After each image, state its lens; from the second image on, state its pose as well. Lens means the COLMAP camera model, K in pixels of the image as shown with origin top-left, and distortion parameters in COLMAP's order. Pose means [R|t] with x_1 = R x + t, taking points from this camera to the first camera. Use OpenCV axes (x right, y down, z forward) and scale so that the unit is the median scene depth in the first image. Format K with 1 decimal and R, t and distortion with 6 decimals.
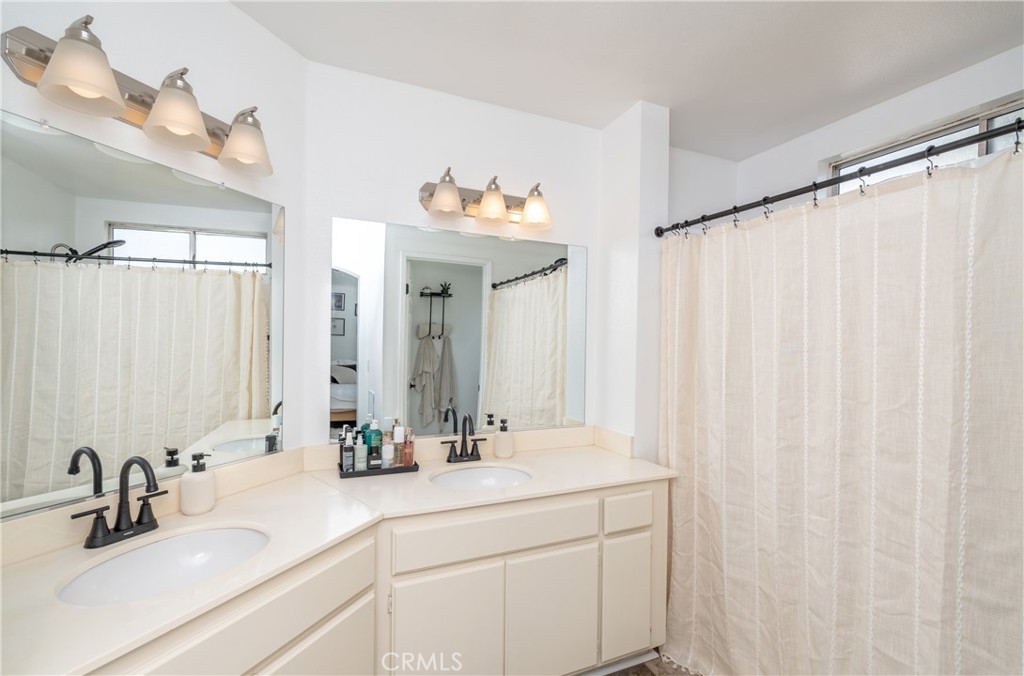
lens RADIAL K [[447.0, 0, 509.4], [0, 447.0, 337.9], [0, 0, 1]] dist [-0.014601, -0.000322]
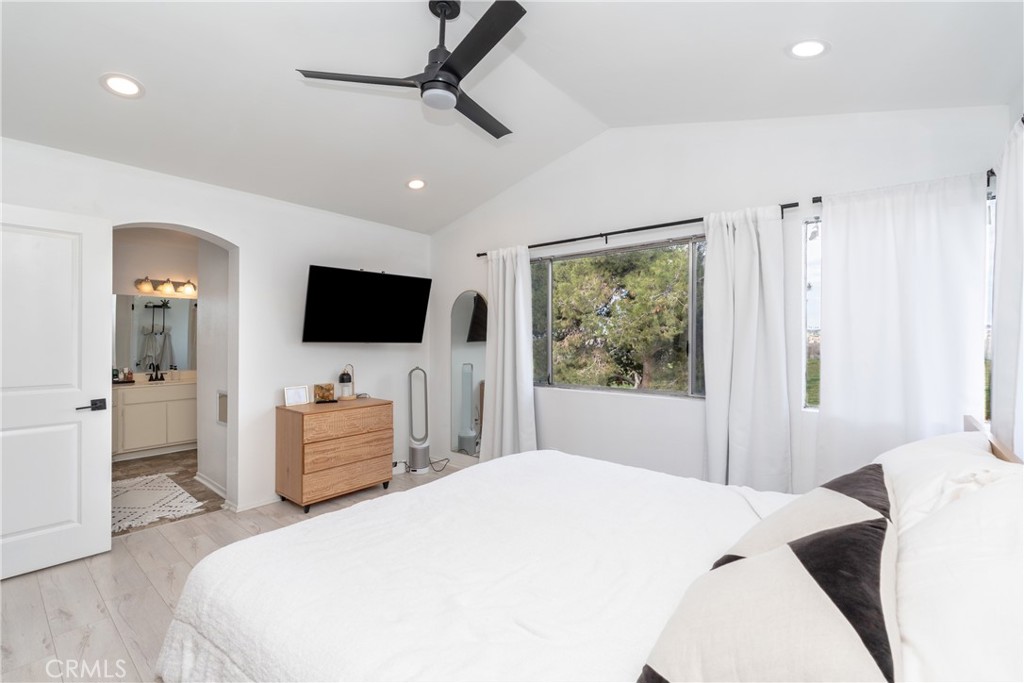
lens RADIAL K [[447.0, 0, 518.6], [0, 447.0, 337.9], [0, 0, 1]] dist [-0.014601, -0.000322]
pose [[0.890377, -0.009728, 0.455121, 0.632991], [0.000780, 0.999803, 0.019844, -0.041111], [-0.455224, -0.017314, 0.890209, -2.386084]]
